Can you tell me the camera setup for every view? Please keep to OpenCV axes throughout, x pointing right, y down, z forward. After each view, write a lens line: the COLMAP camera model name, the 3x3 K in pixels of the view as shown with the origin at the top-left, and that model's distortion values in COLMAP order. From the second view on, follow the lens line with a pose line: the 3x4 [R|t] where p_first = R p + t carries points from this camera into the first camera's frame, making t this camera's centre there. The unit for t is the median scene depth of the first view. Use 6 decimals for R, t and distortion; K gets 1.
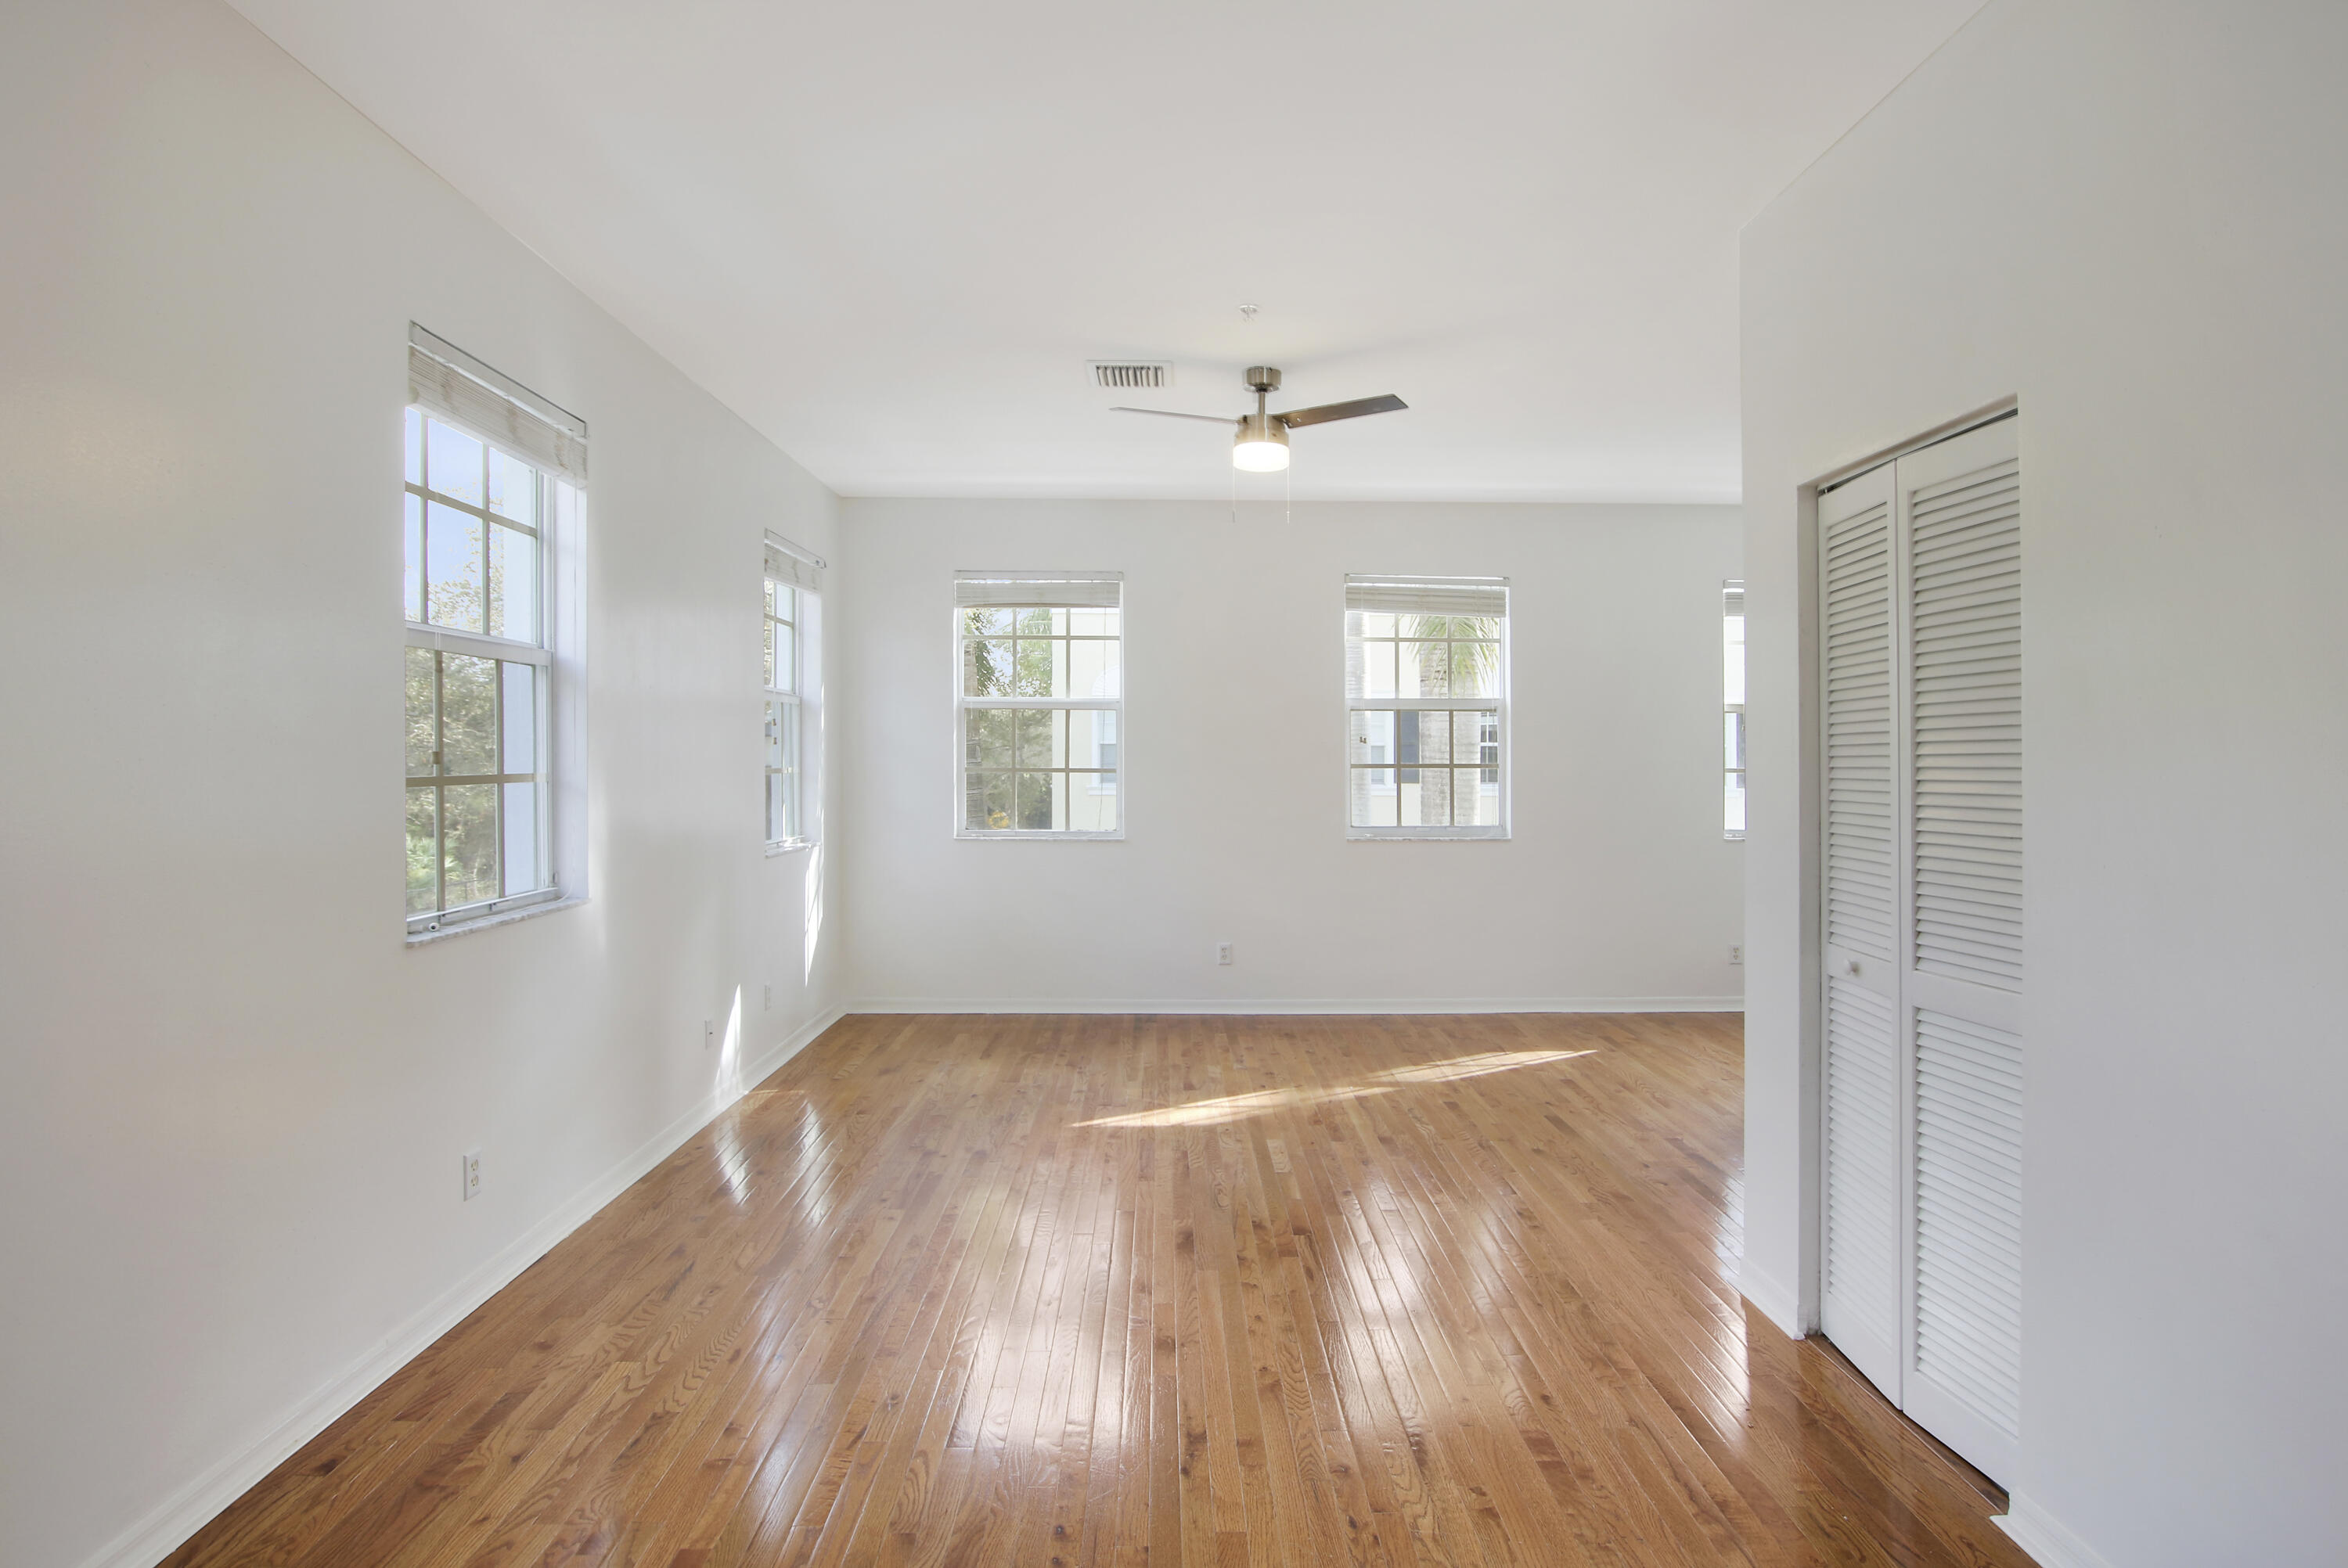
lens RADIAL K [[1192.6, 0, 1255.3], [0, 1192.6, 761.3], [0, 0, 1]] dist [-0.023107, 0.000615]
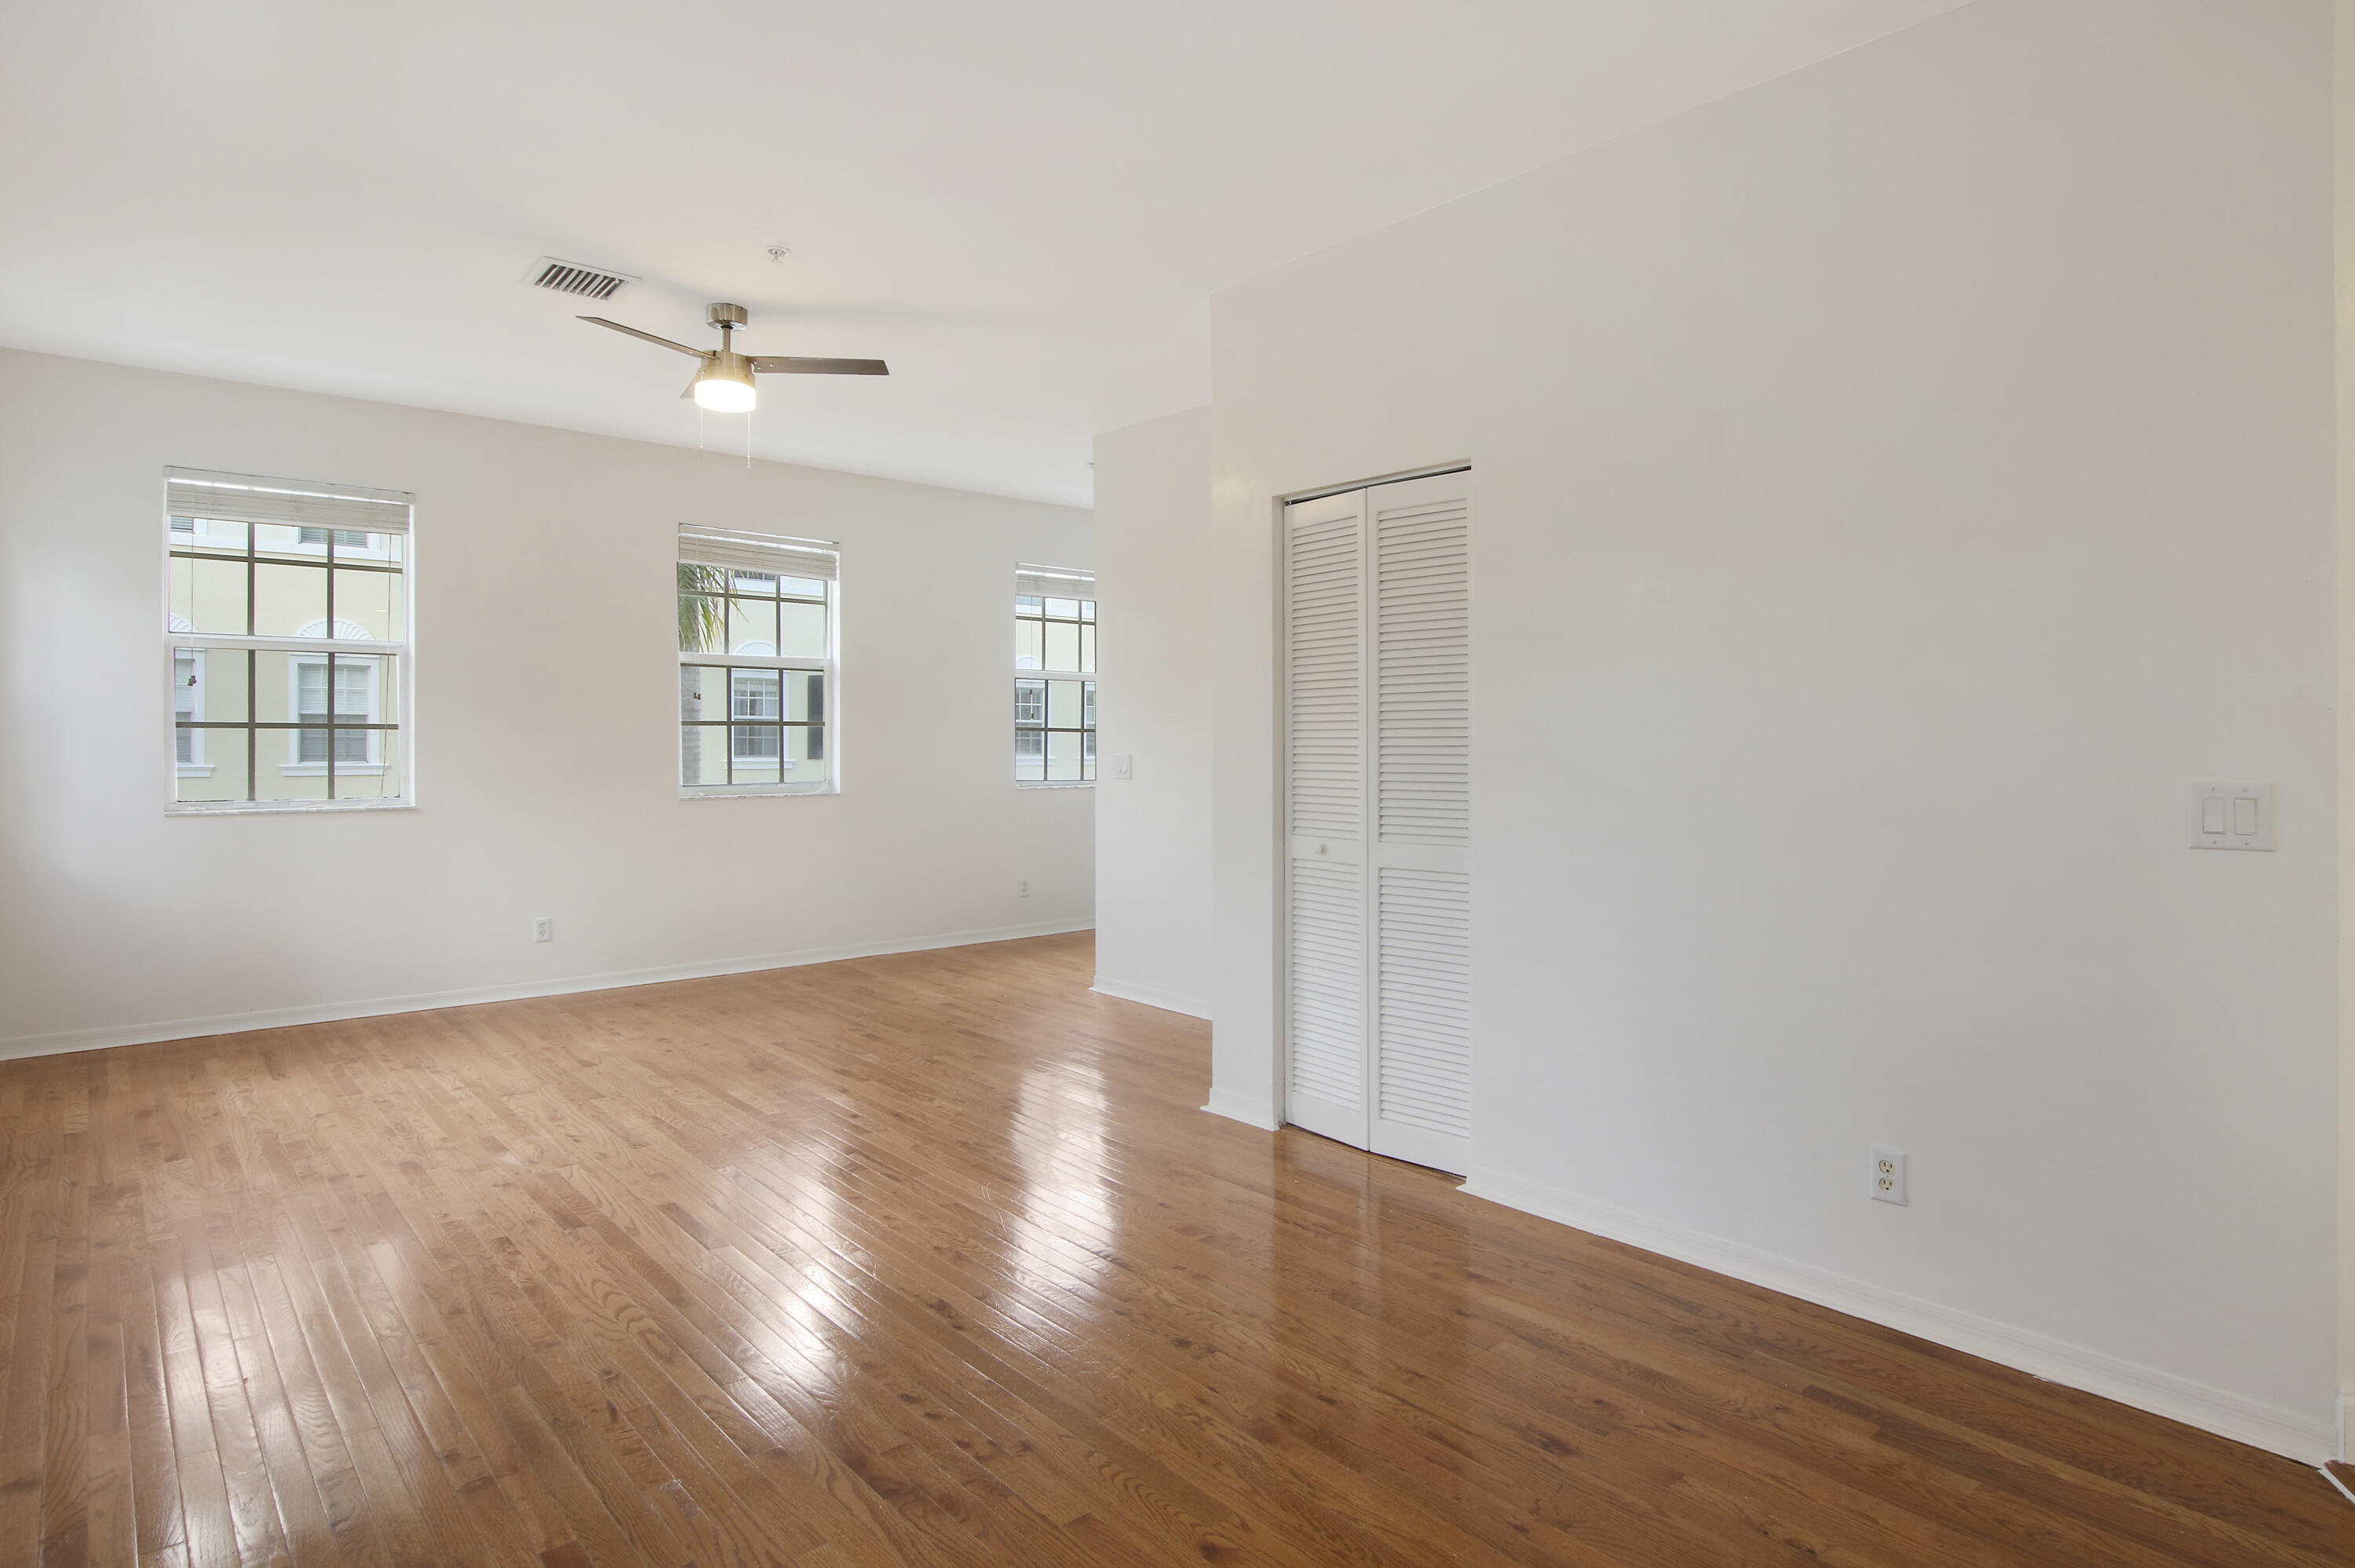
lens RADIAL K [[1183.7, 0, 1173.5], [0, 1183.7, 749.3], [0, 0, 1]] dist [-0.022044, 0.000491]
pose [[0.786413, -0.008914, 0.617637, -0.320224], [0.003424, 0.999943, 0.010072, 0.028311], [-0.617691, -0.005806, 0.786399, 0.009686]]
